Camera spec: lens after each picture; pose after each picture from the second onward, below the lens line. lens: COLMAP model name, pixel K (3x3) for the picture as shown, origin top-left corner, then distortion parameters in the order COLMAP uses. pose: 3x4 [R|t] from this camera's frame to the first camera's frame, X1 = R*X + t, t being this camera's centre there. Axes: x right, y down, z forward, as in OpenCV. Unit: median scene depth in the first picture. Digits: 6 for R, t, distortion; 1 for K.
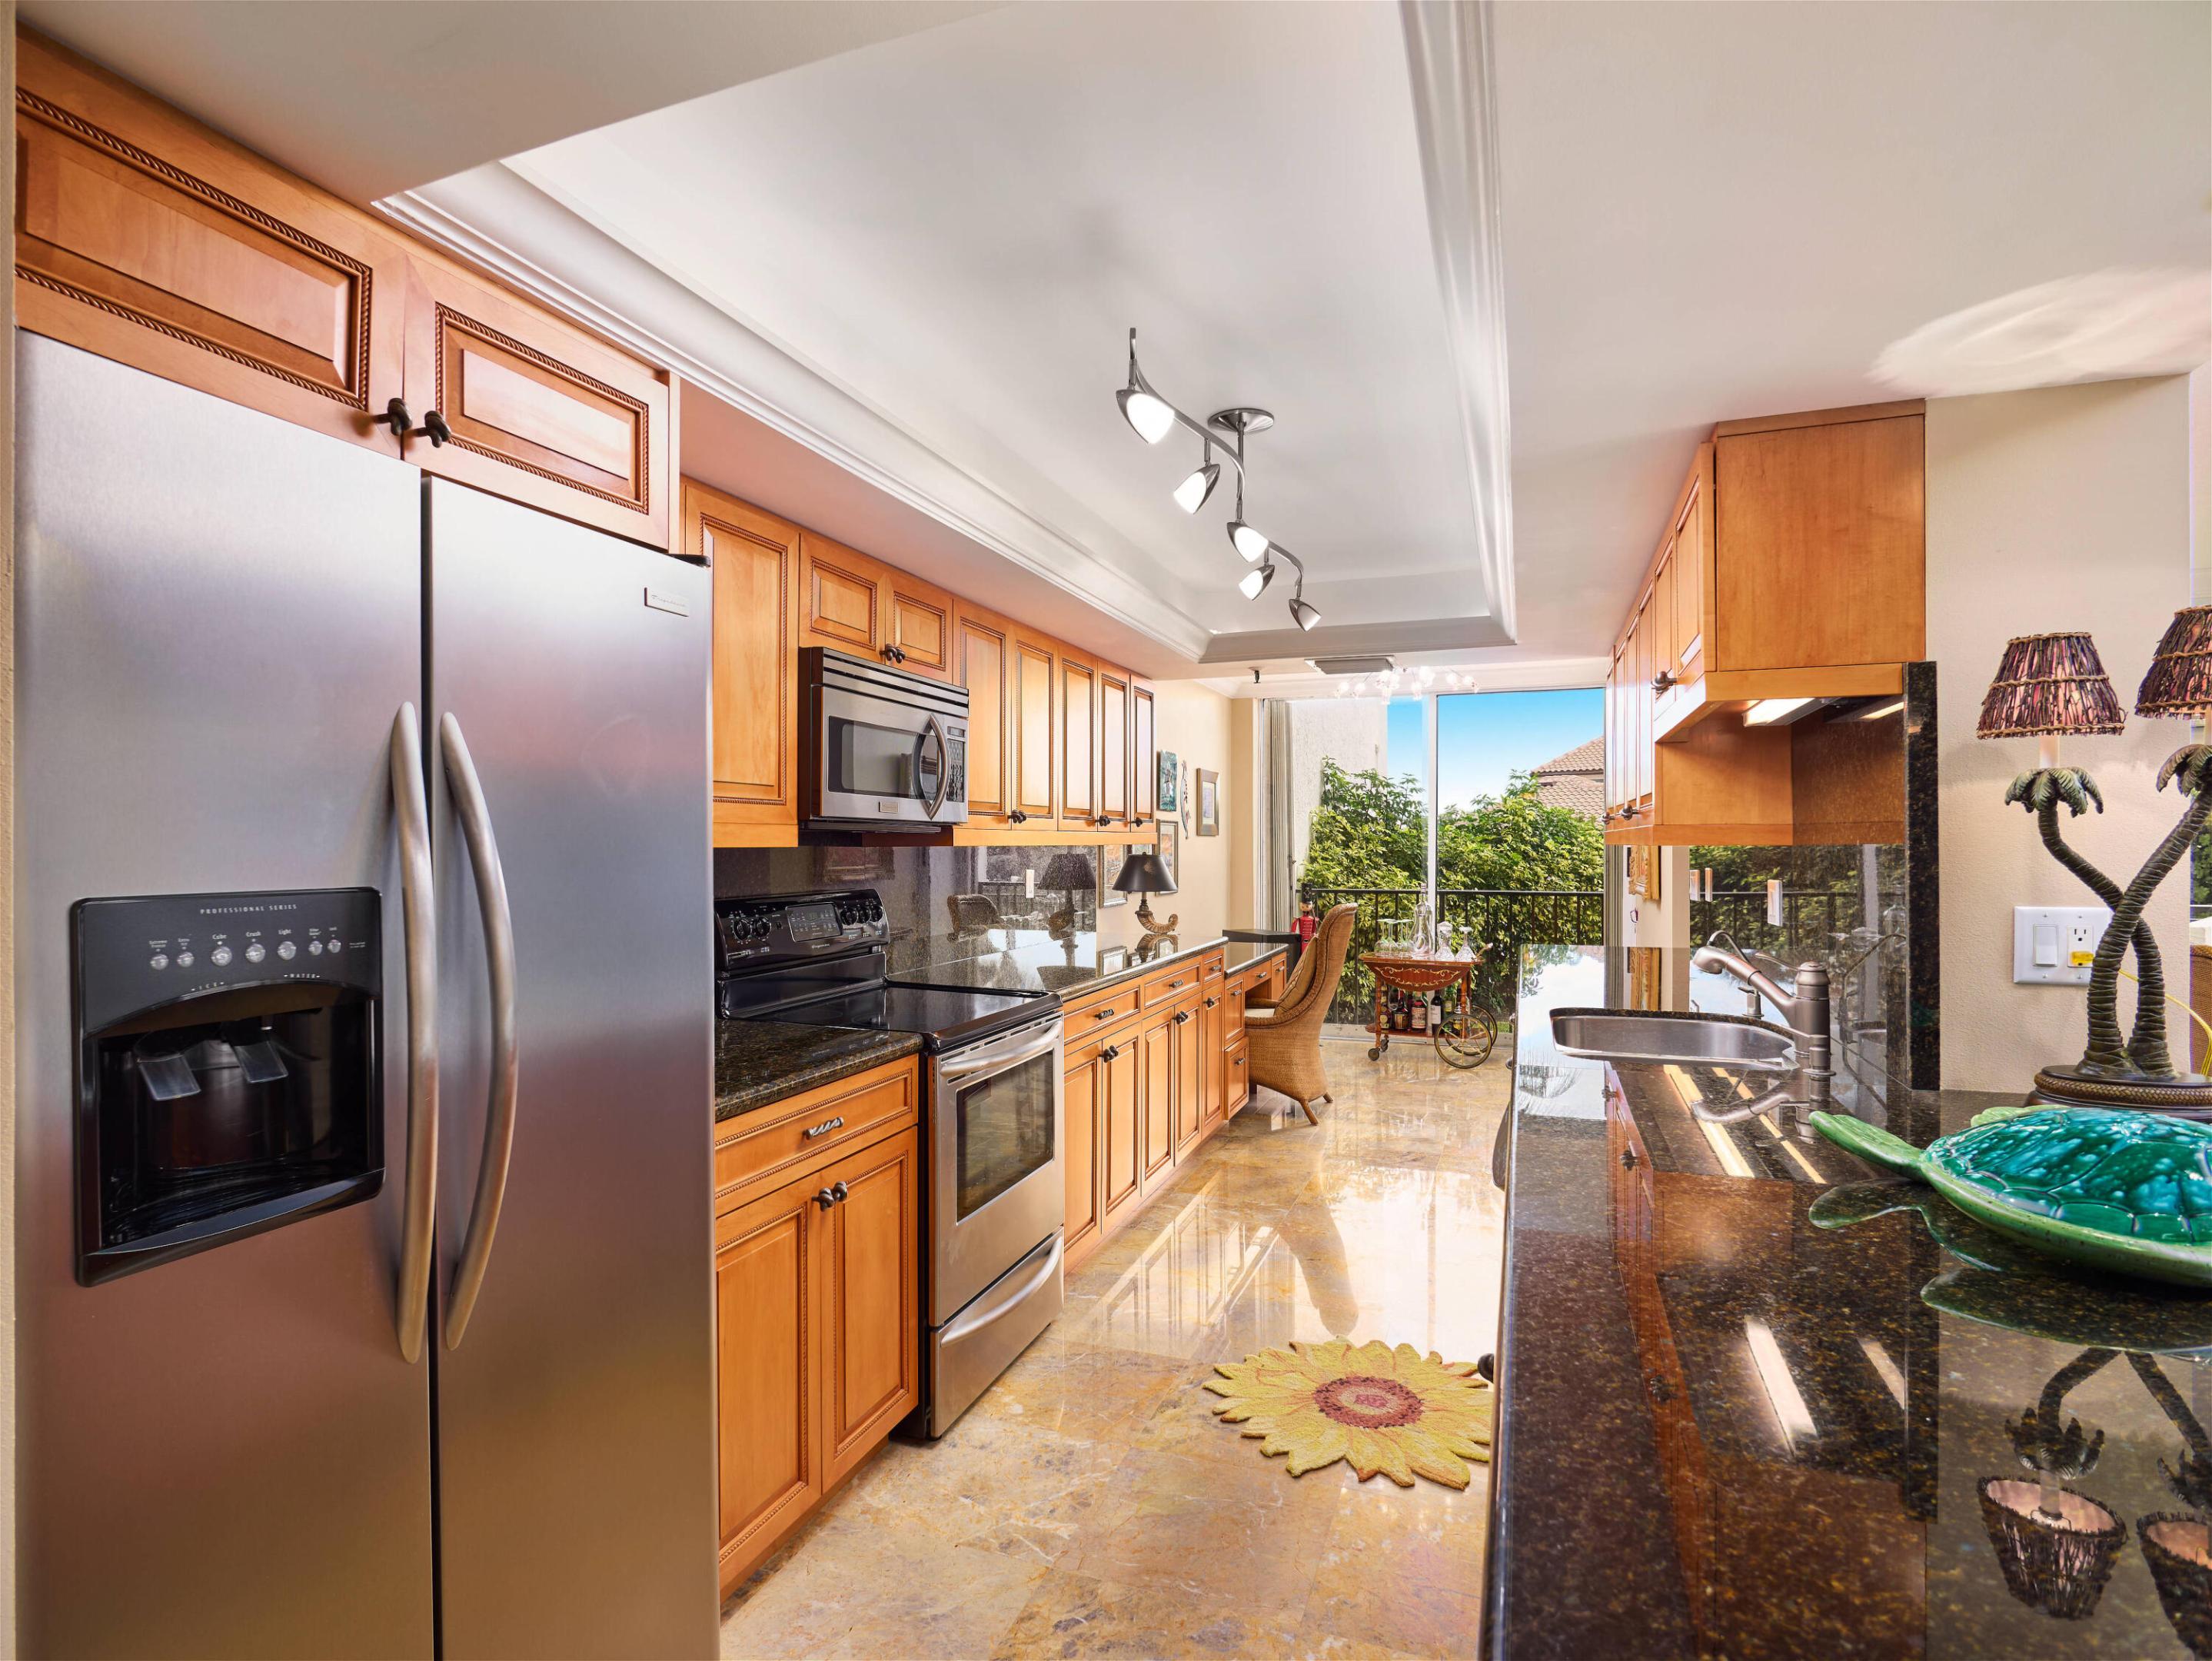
lens RADIAL K [[1161.0, 0, 1068.9], [0, 1161.0, 849.0], [0, 0, 1]] dist [-0.000878, -0.000101]
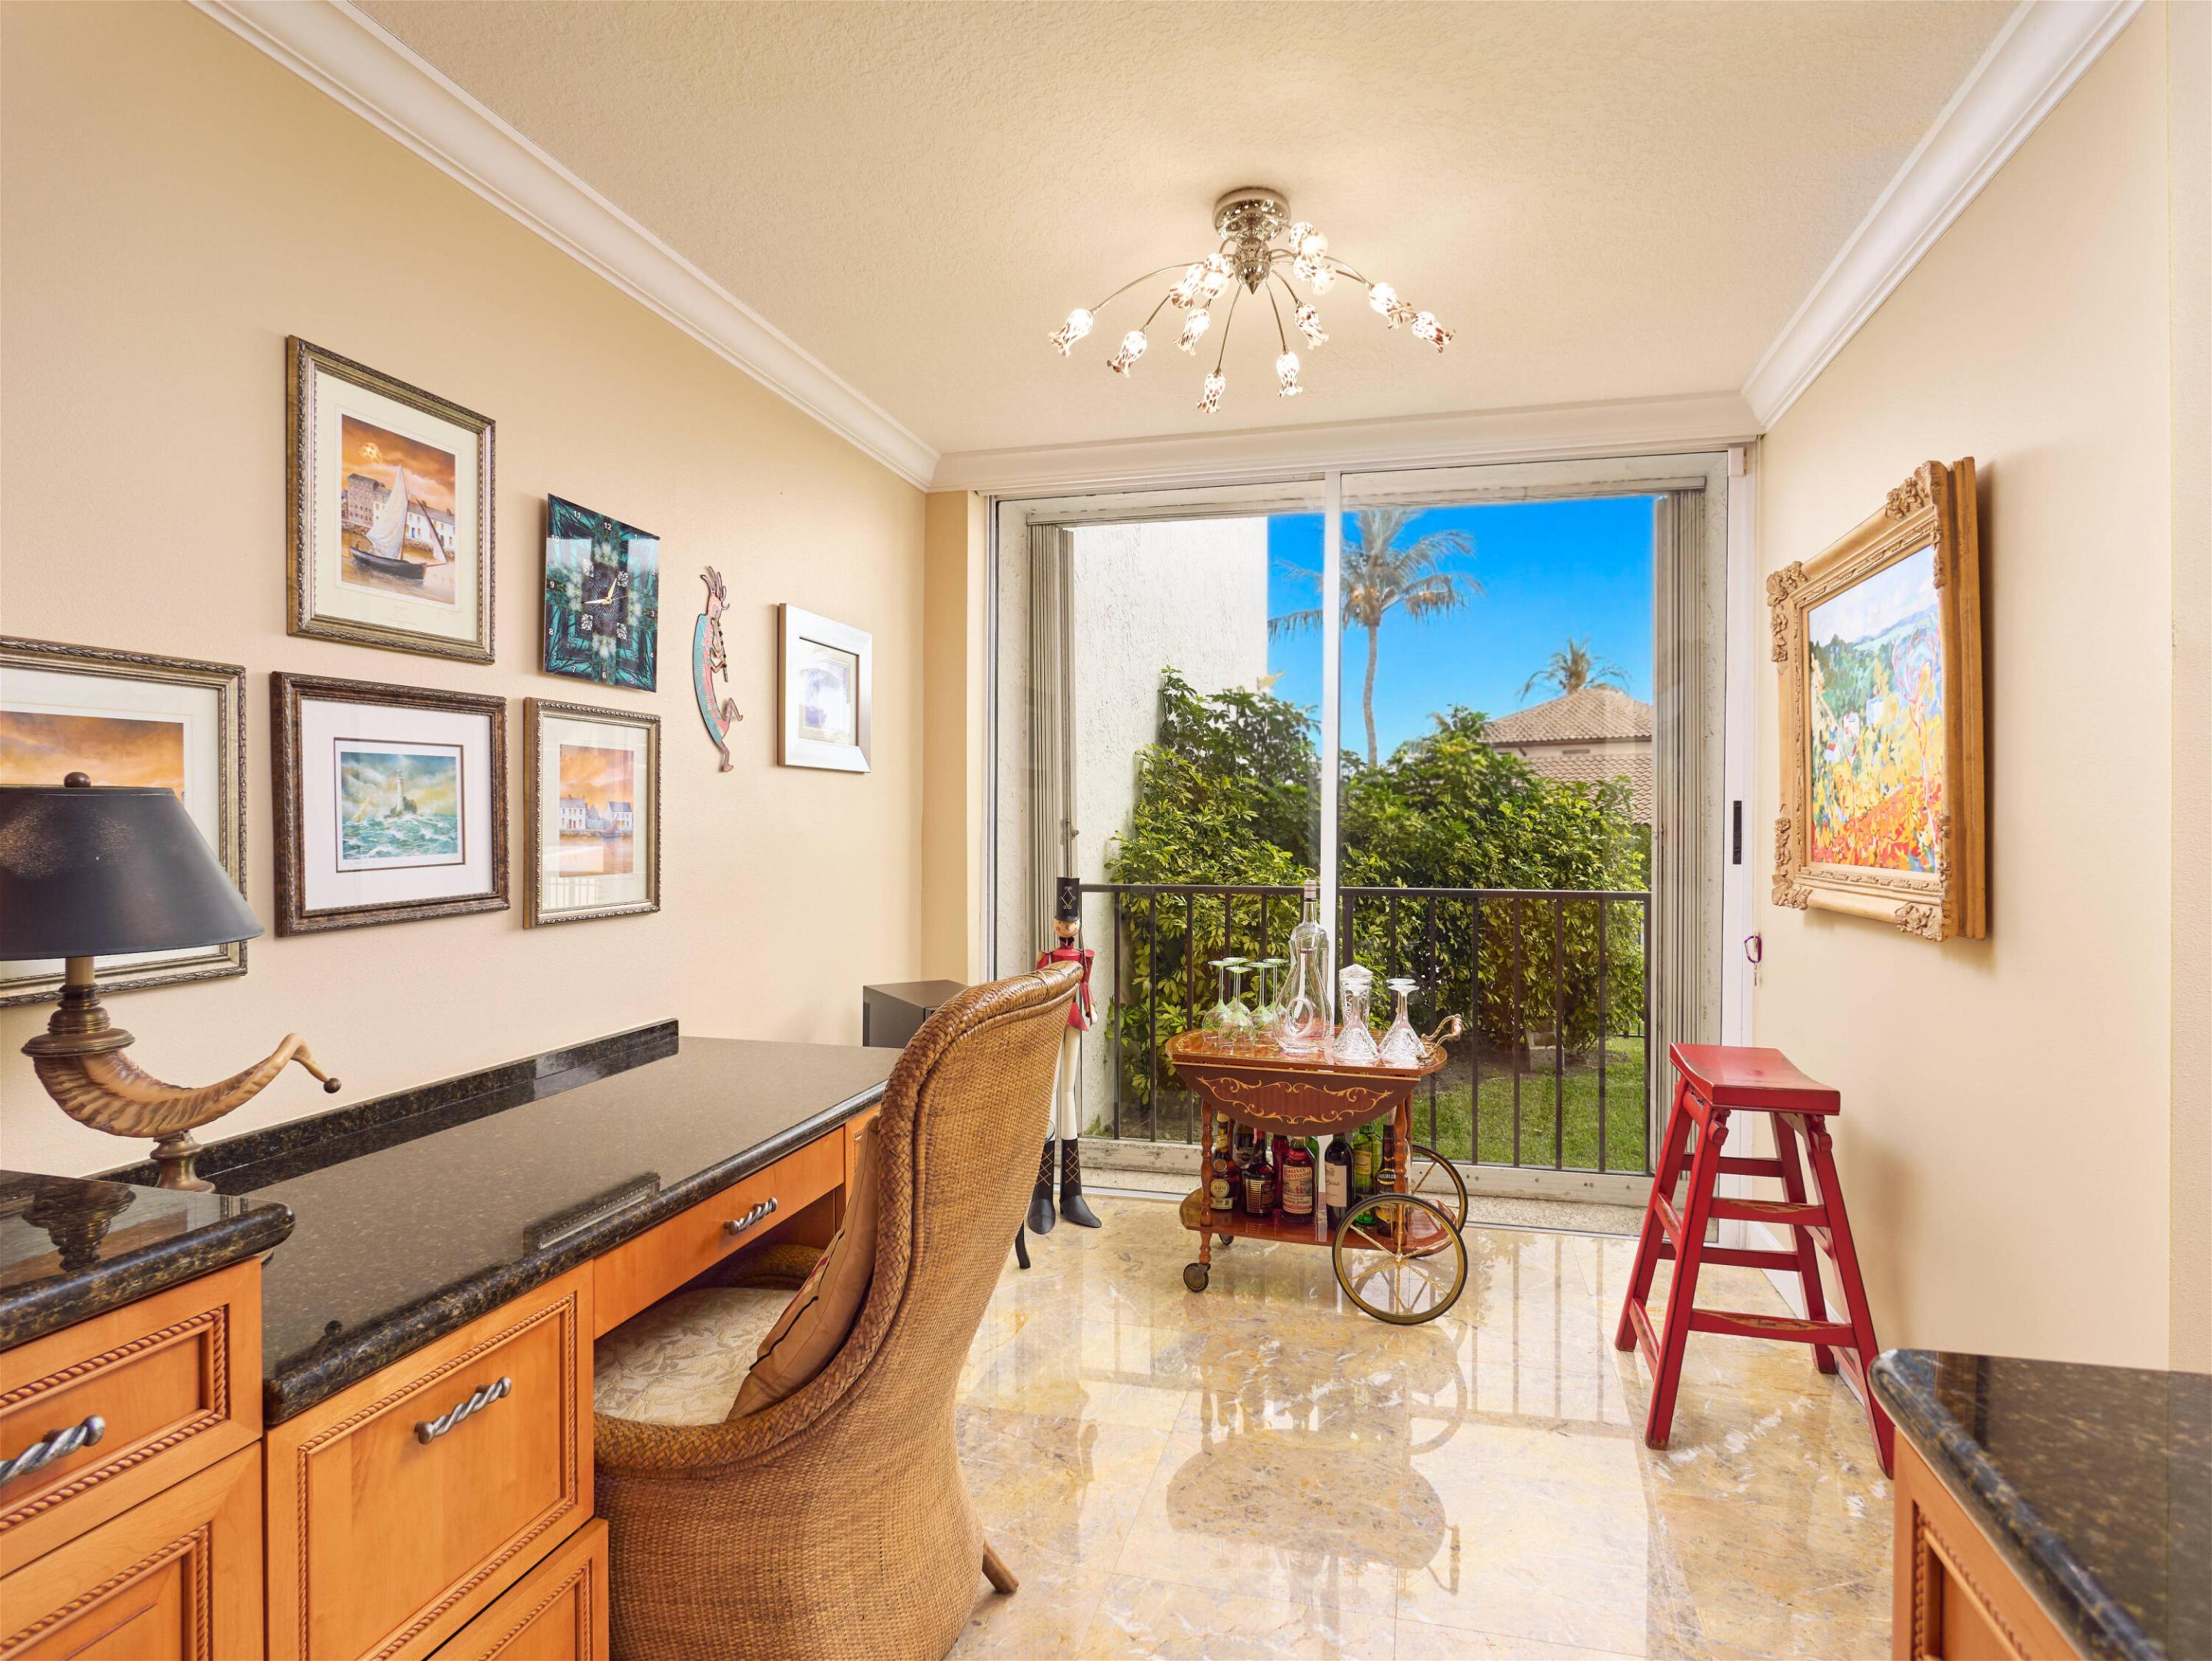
lens RADIAL K [[1176.0, 0, 1117.0], [0, 1176.0, 814.1], [0, 0, 1]] dist [-0.023076, -0.000426]
pose [[0.992651, 0.003266, 0.120966, 0.140966], [-0.002152, 0.999954, -0.009339, 0.006874], [-0.120991, 0.009011, 0.992613, 0.445711]]
